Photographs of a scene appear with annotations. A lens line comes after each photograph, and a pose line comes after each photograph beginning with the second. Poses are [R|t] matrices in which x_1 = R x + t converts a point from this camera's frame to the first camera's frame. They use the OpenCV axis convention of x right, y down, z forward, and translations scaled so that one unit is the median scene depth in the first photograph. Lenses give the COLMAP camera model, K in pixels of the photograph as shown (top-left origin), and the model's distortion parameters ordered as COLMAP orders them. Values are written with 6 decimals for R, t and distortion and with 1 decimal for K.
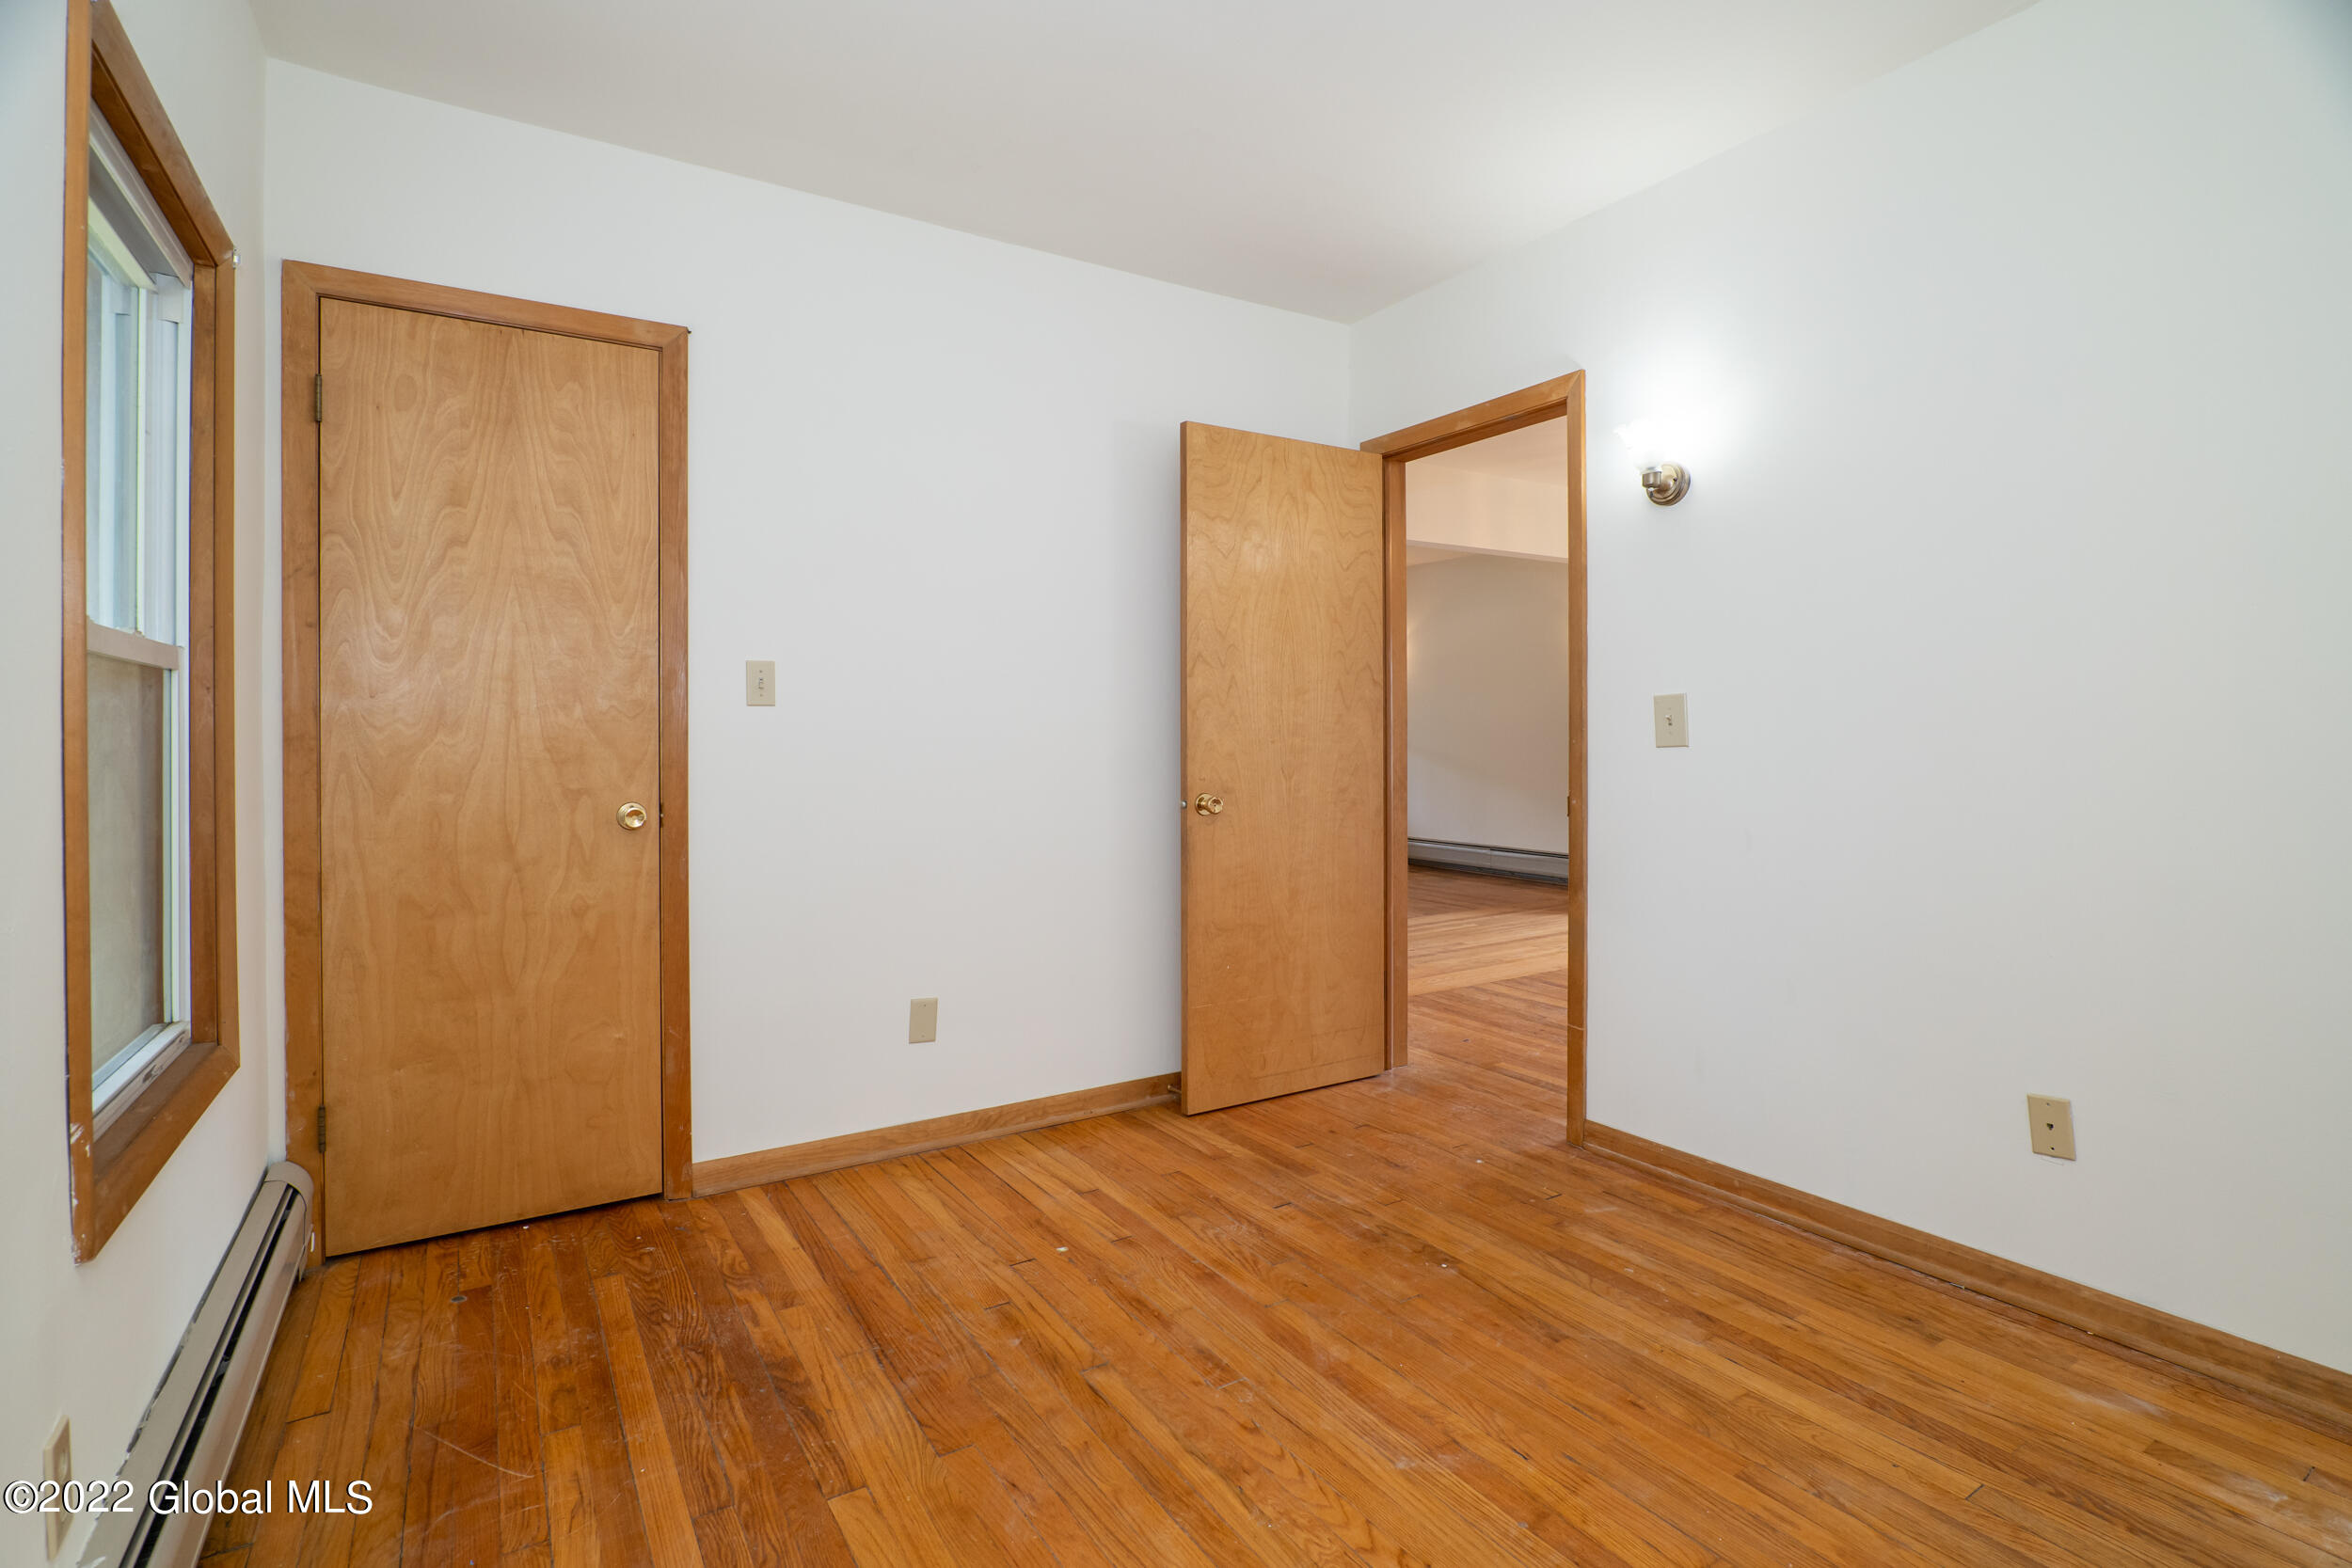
lens RADIAL K [[1107.4, 0, 1179.3], [0, 1107.4, 742.2], [0, 0, 1]] dist [-0.028151, 0.009550]
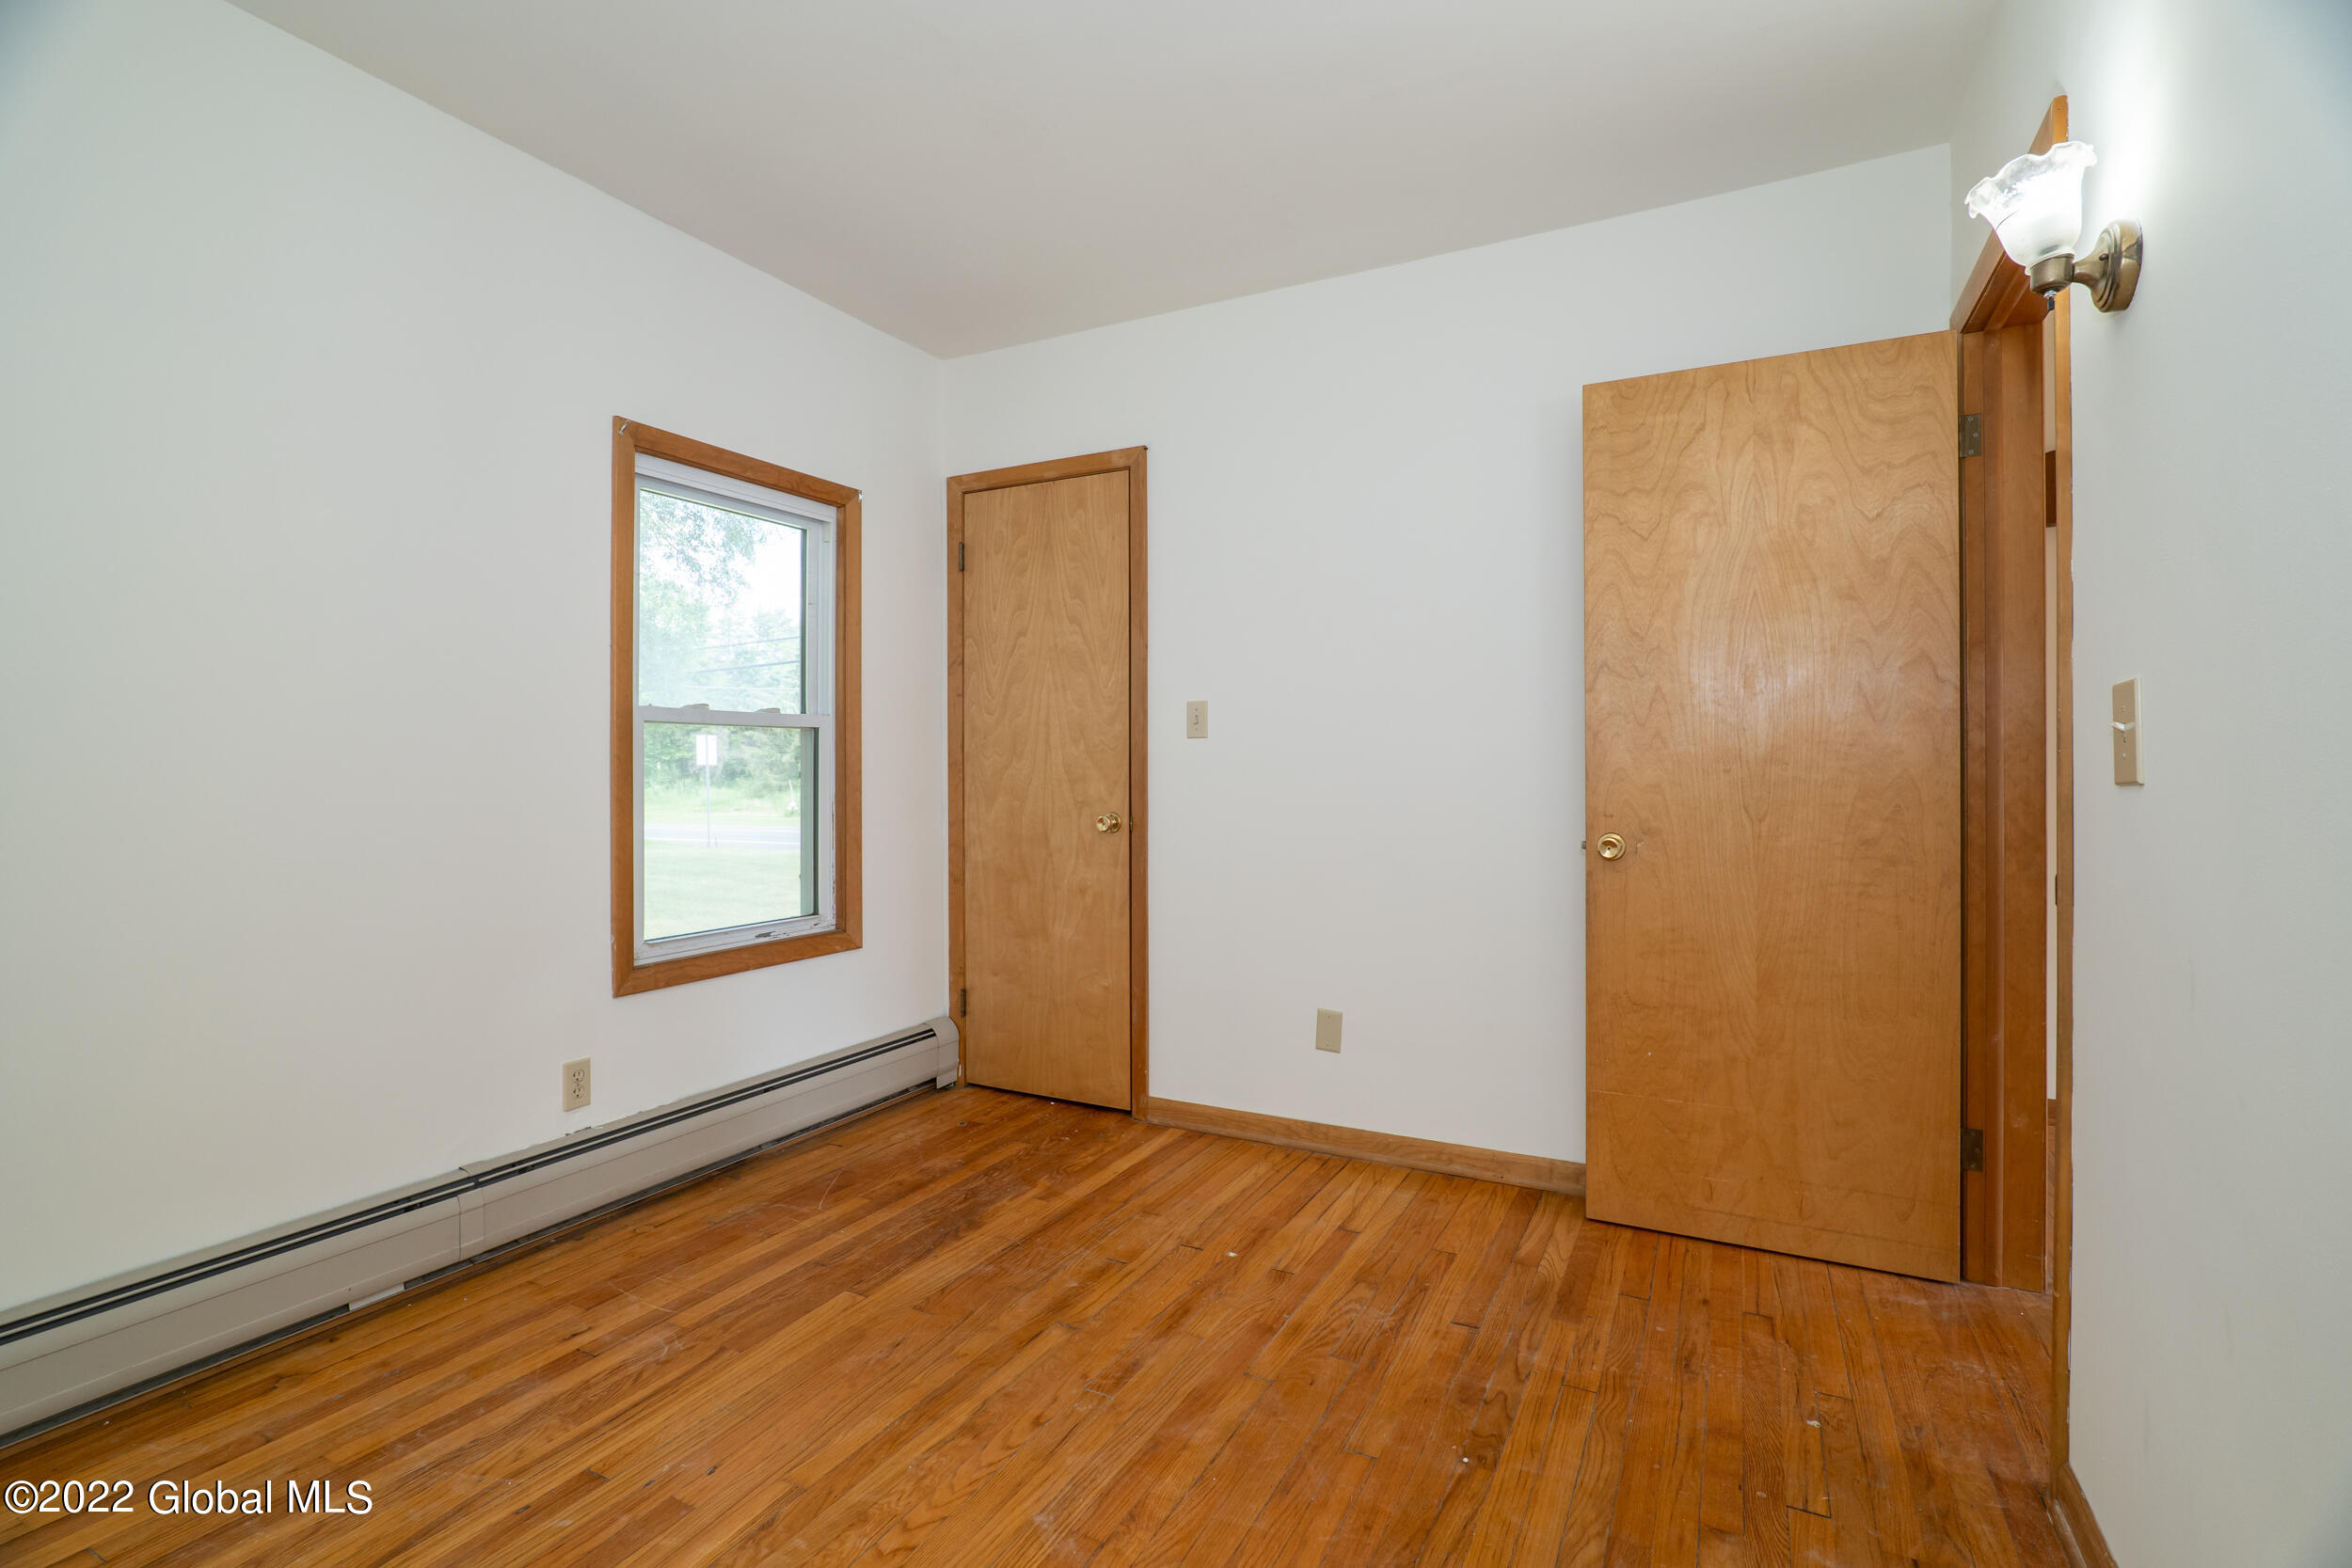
lens RADIAL K [[1090.3, 0, 1176.3], [0, 1090.3, 772.5], [0, 0, 1]] dist [-0.024881, 0.006085]
pose [[0.504869, 0.008378, -0.863155, 0.759681], [-0.004528, 0.999965, 0.007057, -0.003969], [0.863184, 0.000345, 0.504890, 0.438233]]
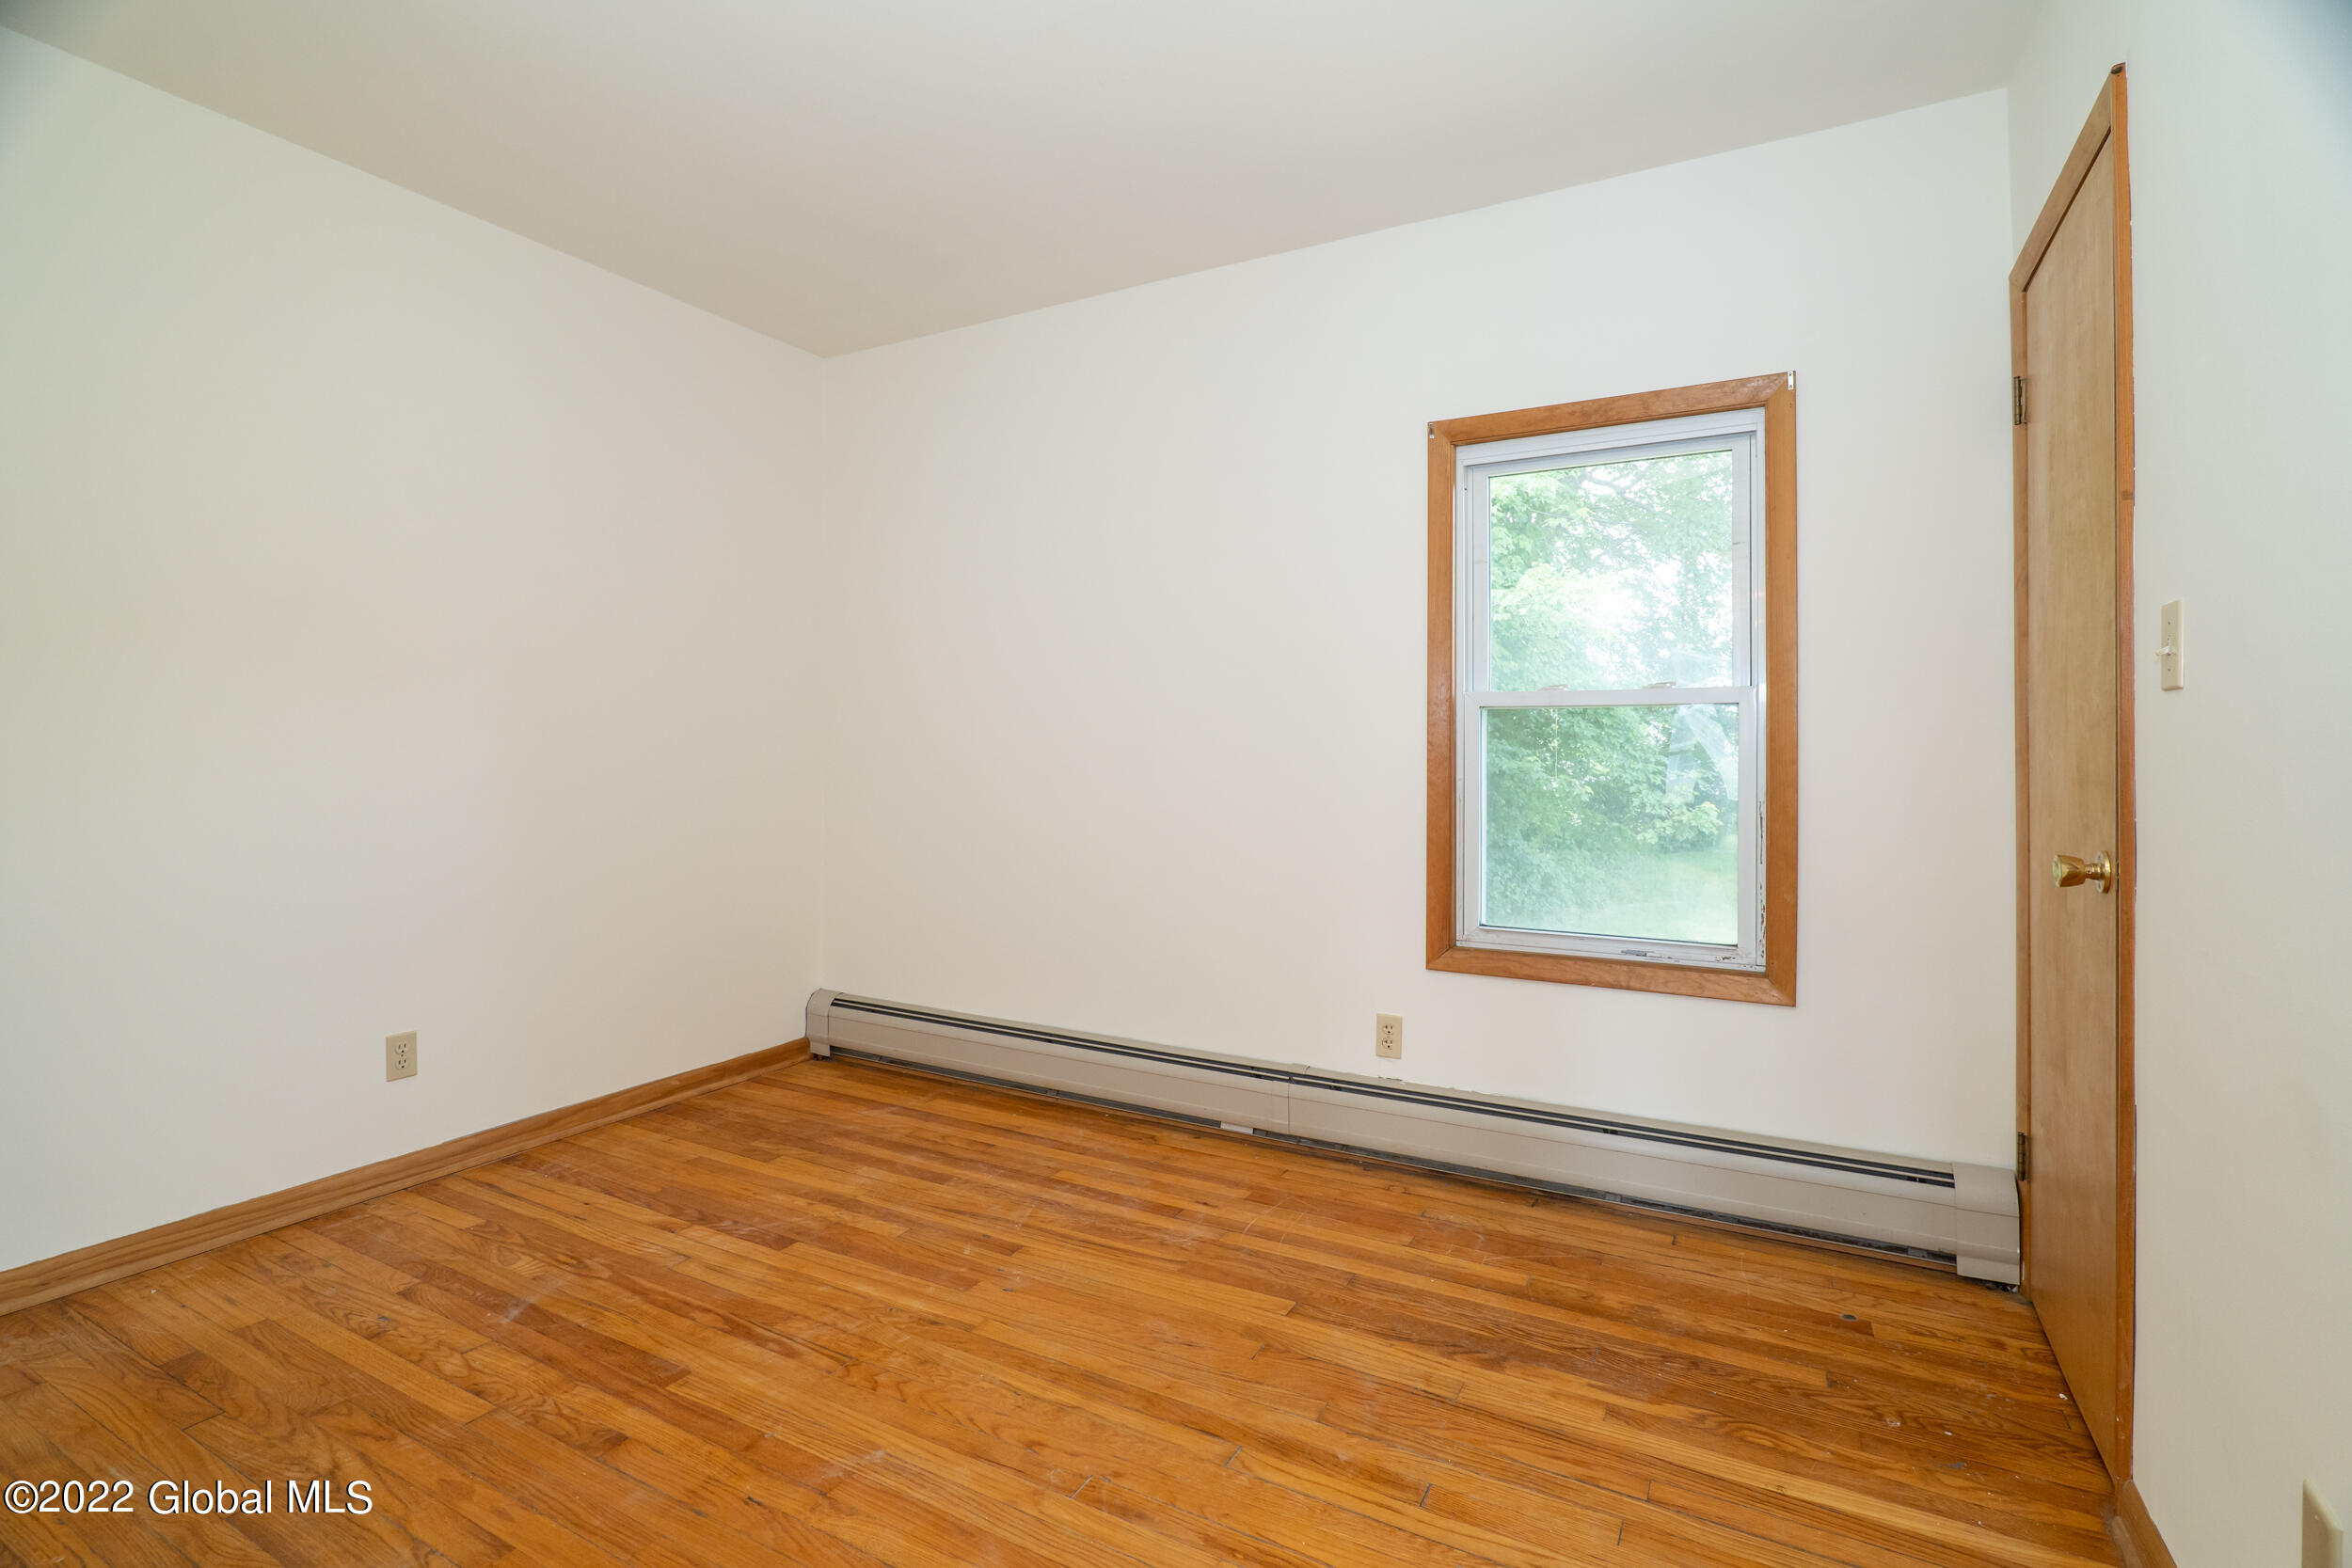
lens RADIAL K [[1088.8, 0, 1182.9], [0, 1088.8, 748.1], [0, 0, 1]] dist [-0.019093, 0.000565]
pose [[-0.874667, -0.000992, -0.484724, 0.313981], [-0.003286, 0.999987, 0.003884, -0.007940], [0.484714, 0.004991, -0.874659, 1.425368]]
